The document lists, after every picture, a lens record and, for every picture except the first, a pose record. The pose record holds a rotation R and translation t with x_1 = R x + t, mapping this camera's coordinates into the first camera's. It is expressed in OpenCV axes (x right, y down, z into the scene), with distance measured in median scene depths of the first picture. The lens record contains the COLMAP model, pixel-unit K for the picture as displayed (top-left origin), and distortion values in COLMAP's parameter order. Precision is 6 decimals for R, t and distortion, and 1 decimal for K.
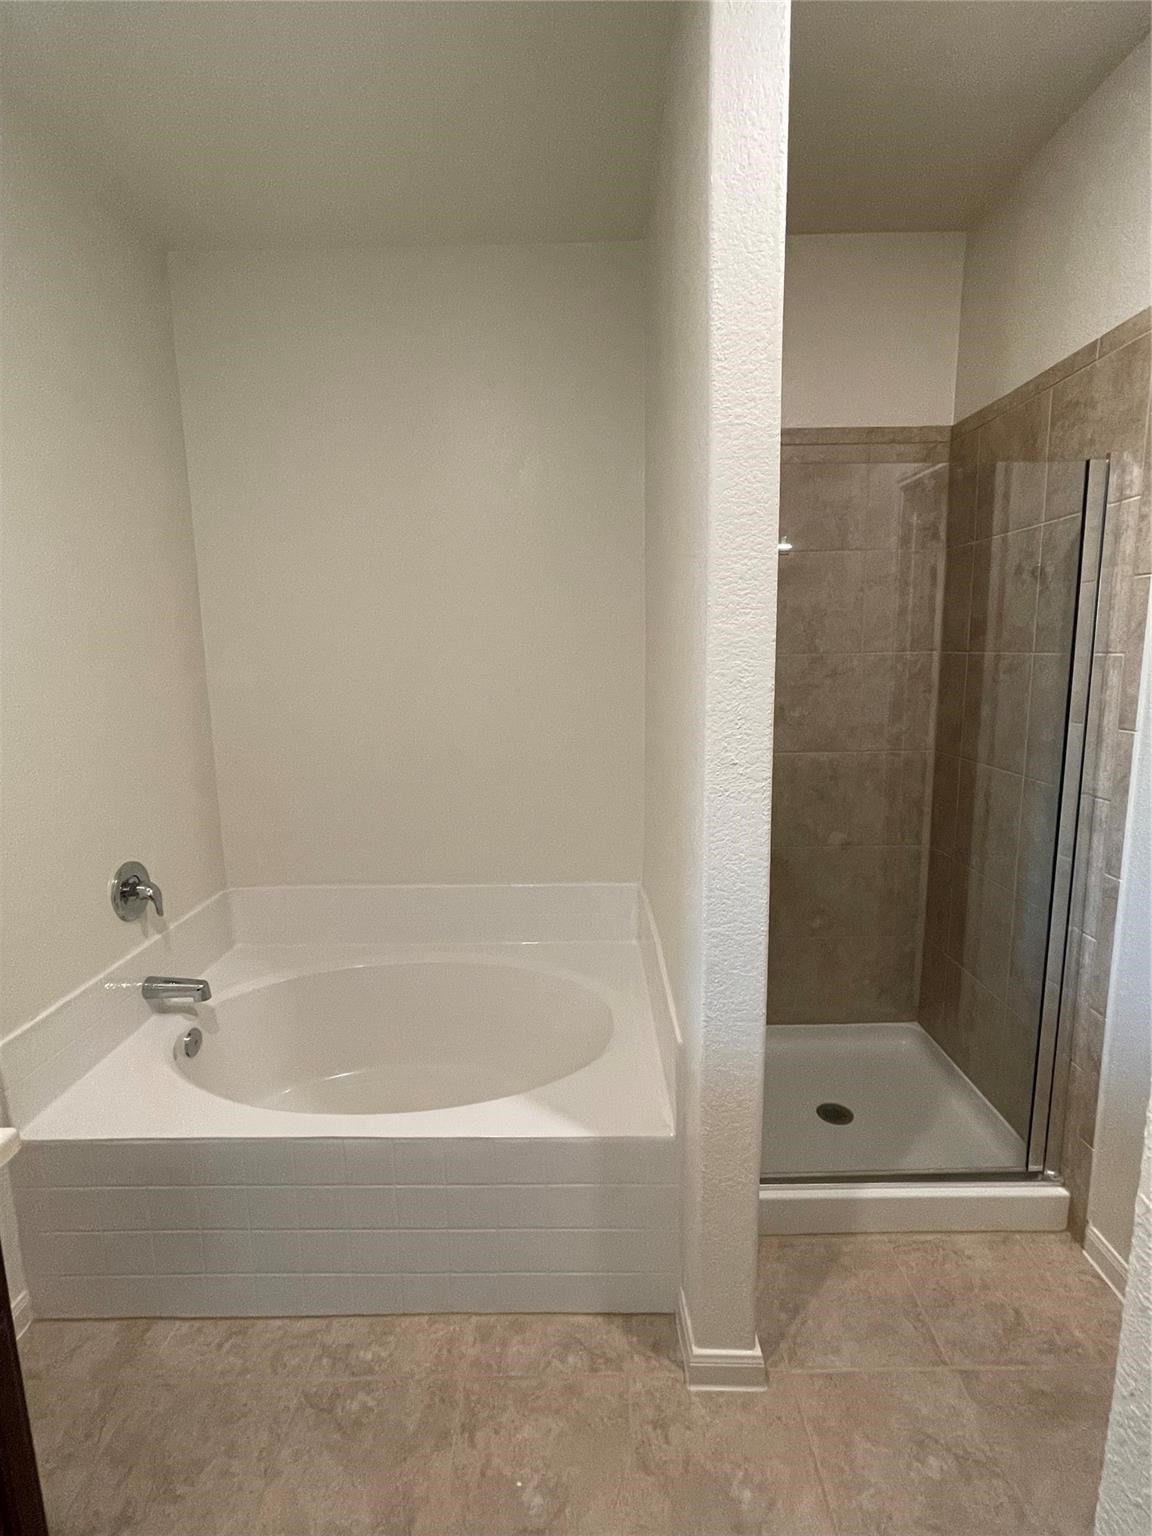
lens RADIAL K [[727.2, 0, 573.4], [0, 727.2, 767.6], [0, 0, 1]] dist [-0.000983, -0.000006]
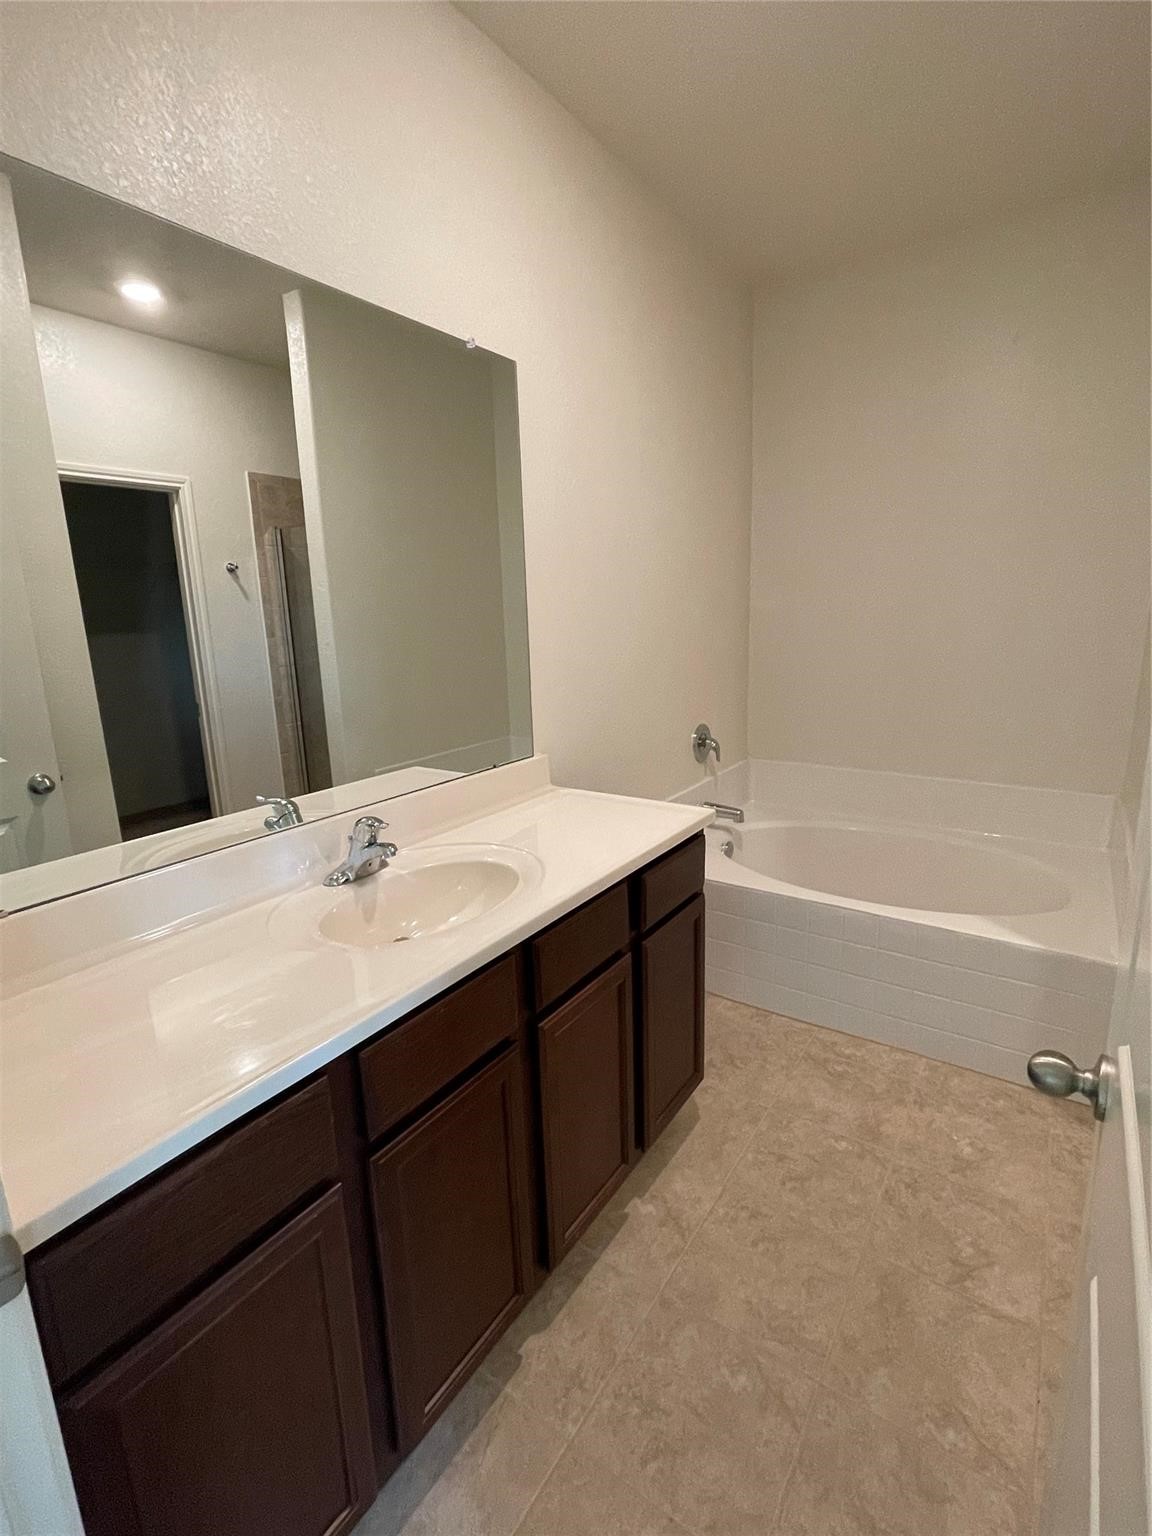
lens RADIAL K [[727.2, 0, 574.1], [0, 727.2, 754.3], [0, 0, 1]] dist [-0.000983, -0.000006]
pose [[0.832407, 0.103130, -0.544485, 0.003660], [-0.070180, 0.994238, 0.081026, 0.110060], [0.549704, -0.029235, 0.834848, -0.536792]]
